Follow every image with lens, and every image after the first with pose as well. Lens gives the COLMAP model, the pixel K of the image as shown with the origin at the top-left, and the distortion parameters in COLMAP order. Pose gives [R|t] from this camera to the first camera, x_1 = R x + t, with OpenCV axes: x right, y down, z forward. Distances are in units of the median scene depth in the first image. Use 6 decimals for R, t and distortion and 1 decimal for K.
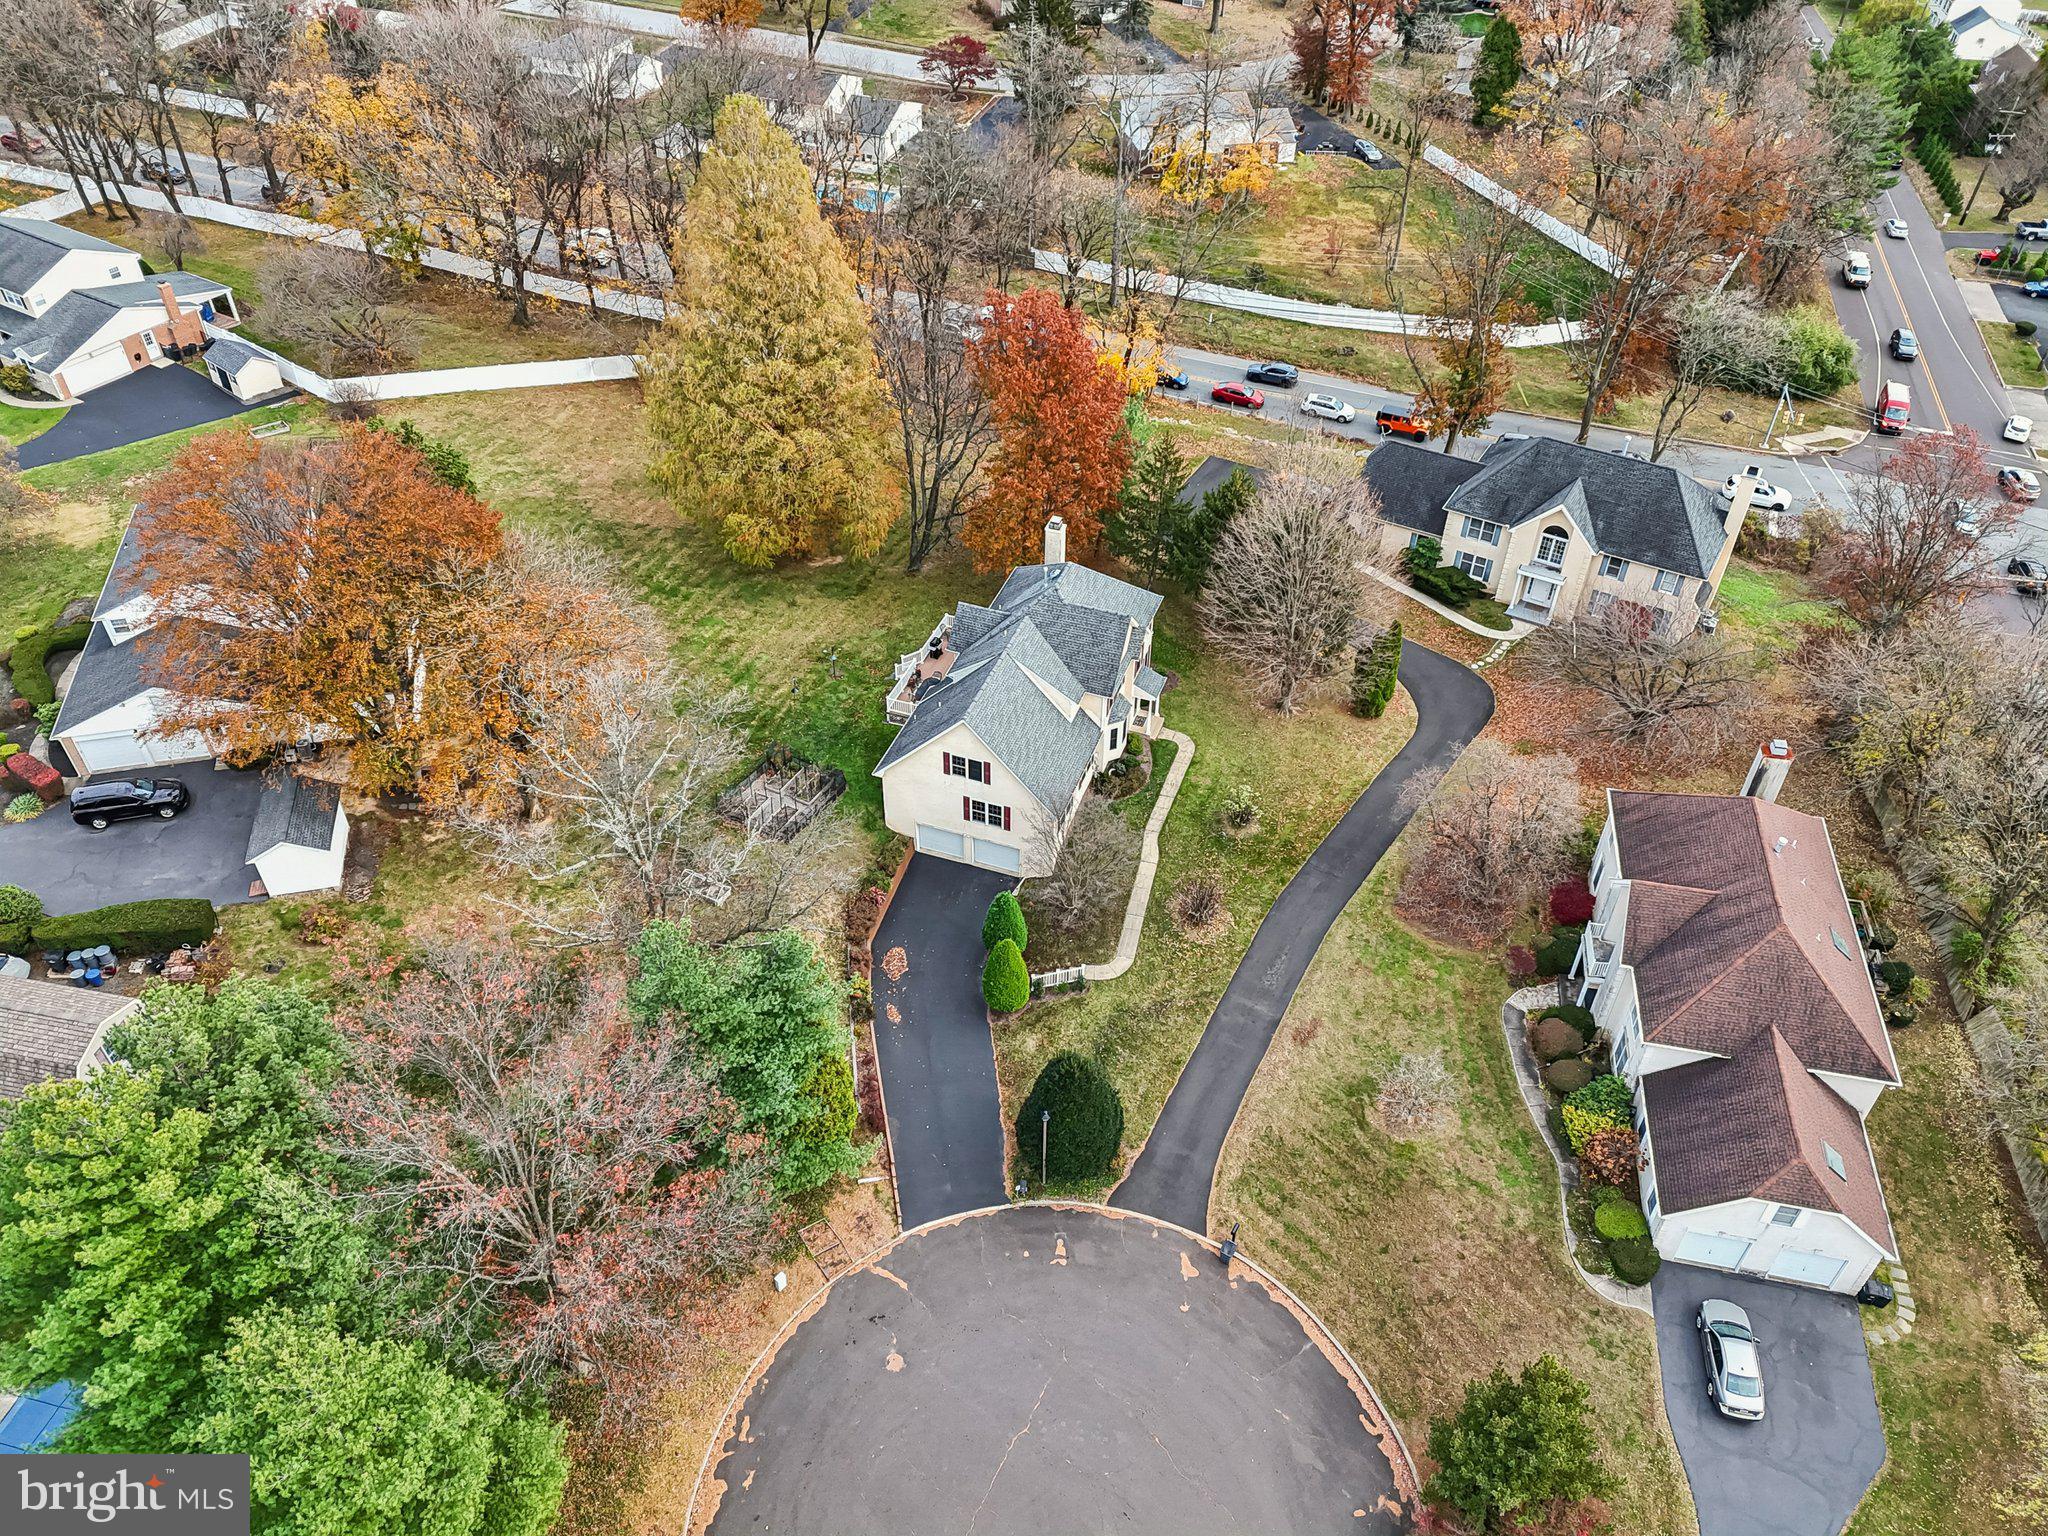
lens RADIAL K [[1525.7, 0, 1029.6], [0, 1525.7, 752.9], [0, 0, 1]] dist [0.040037, -0.005816]
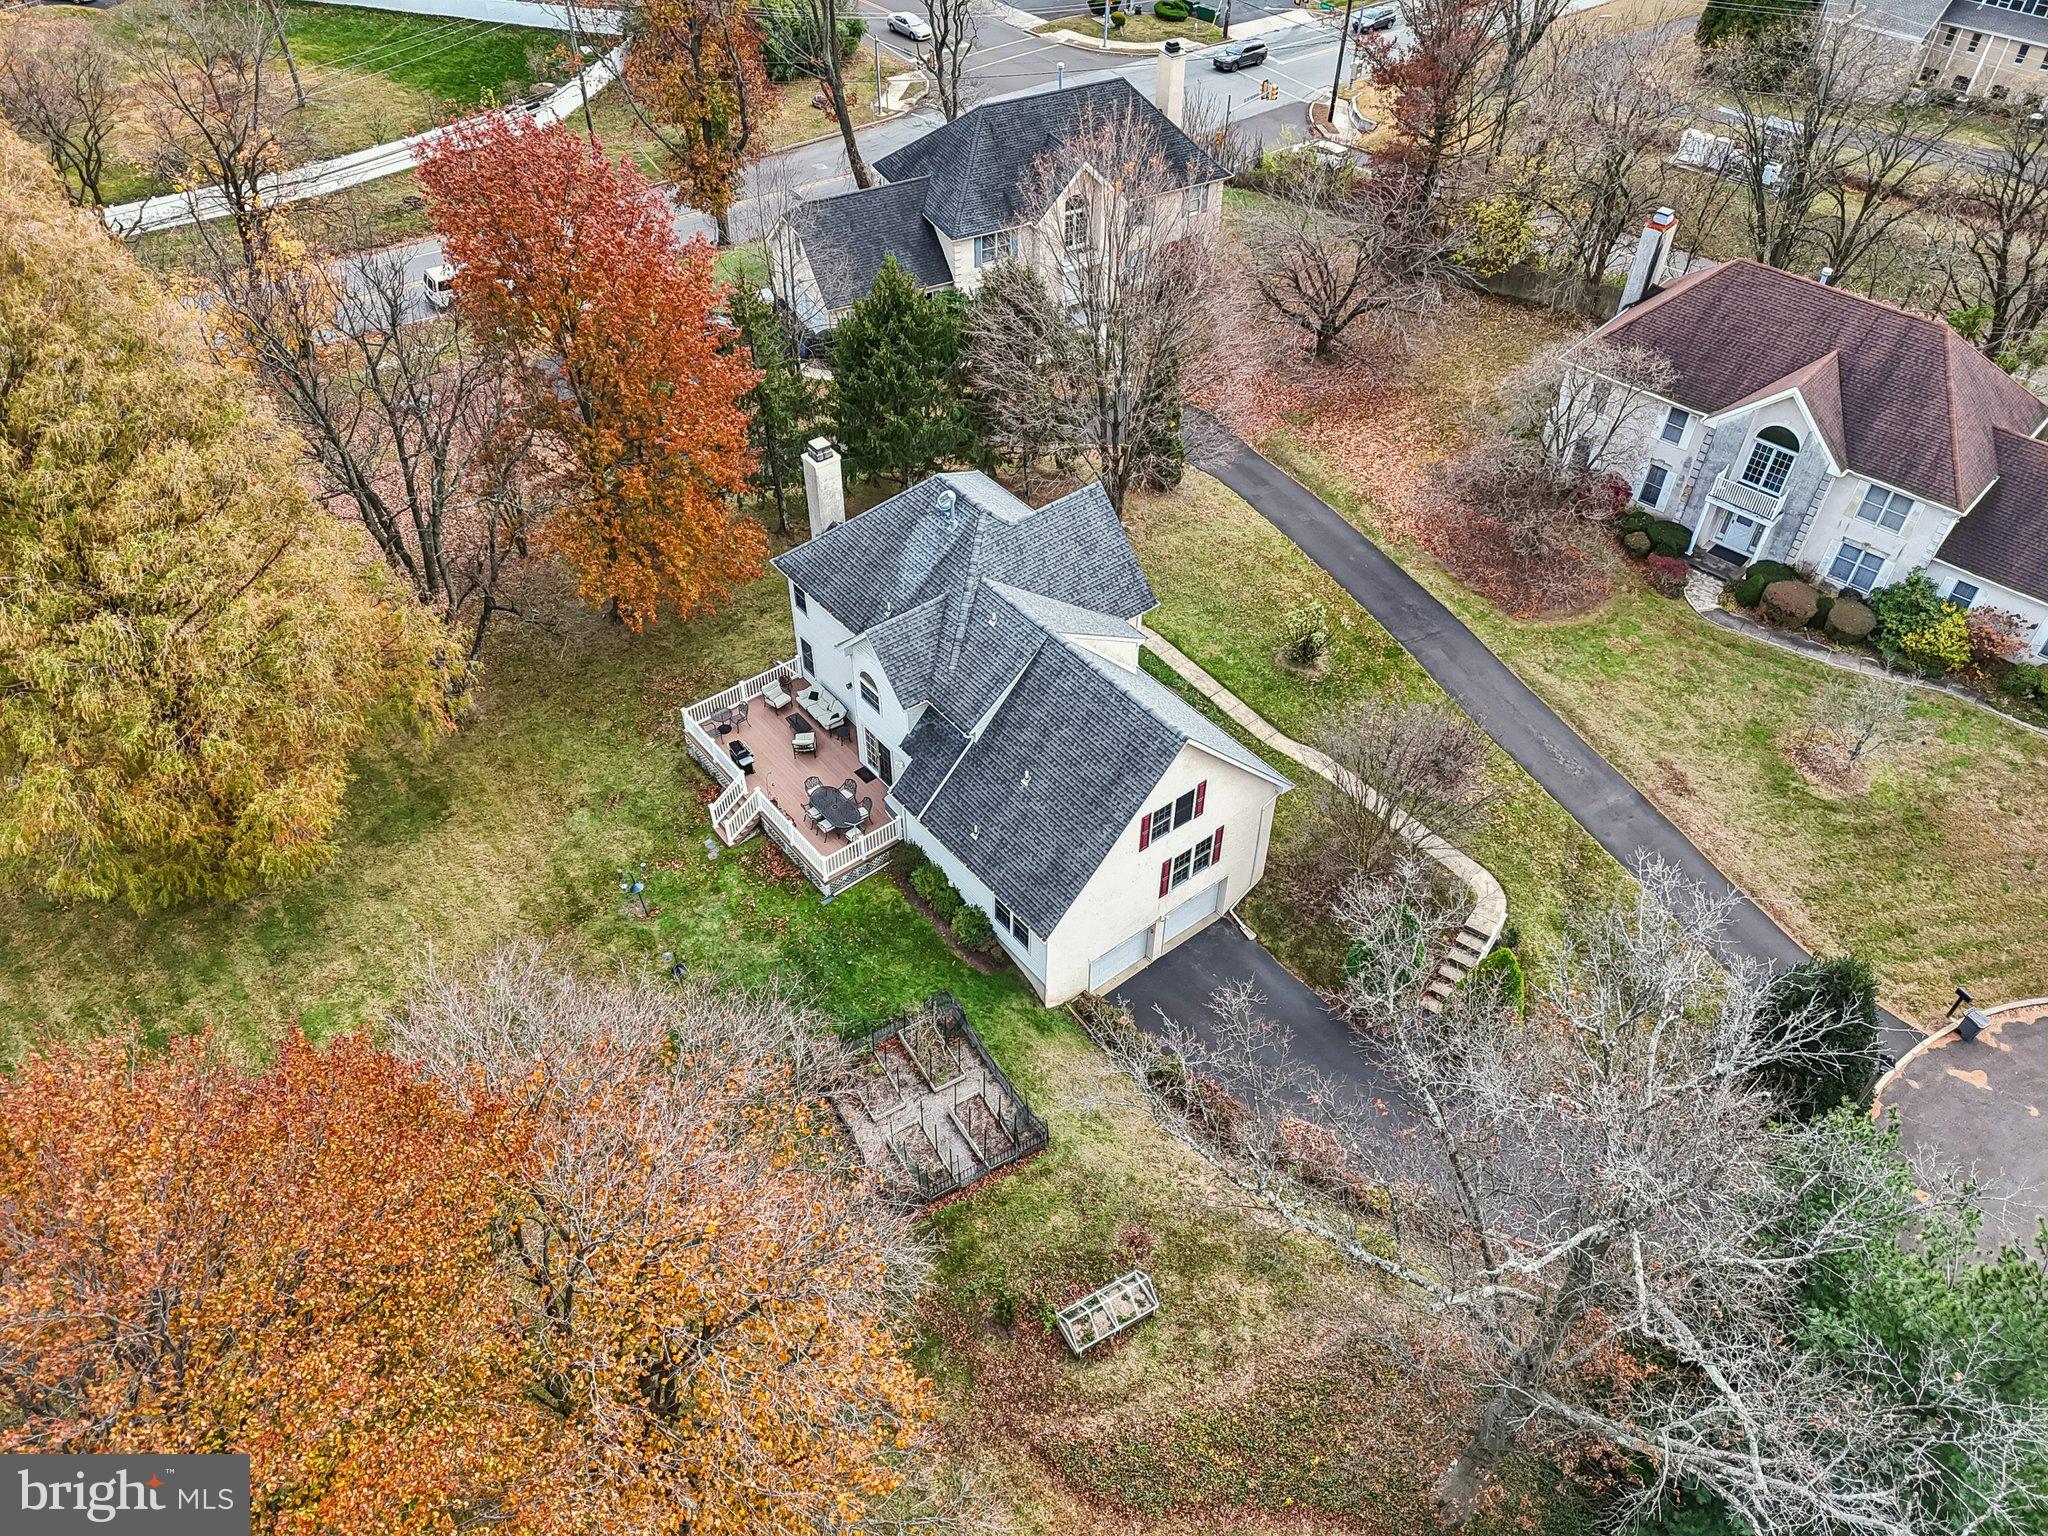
lens RADIAL K [[1498.4, 0, 1024.0], [0, 1498.4, 768.0], [0, 0, 1]] dist [0.008363, 0.000599]
pose [[0.529827, -0.603072, 0.596311, -0.393417], [0.546970, 0.780323, 0.303183, -0.205142], [-0.648157, 0.165530, 0.743299, 0.597823]]
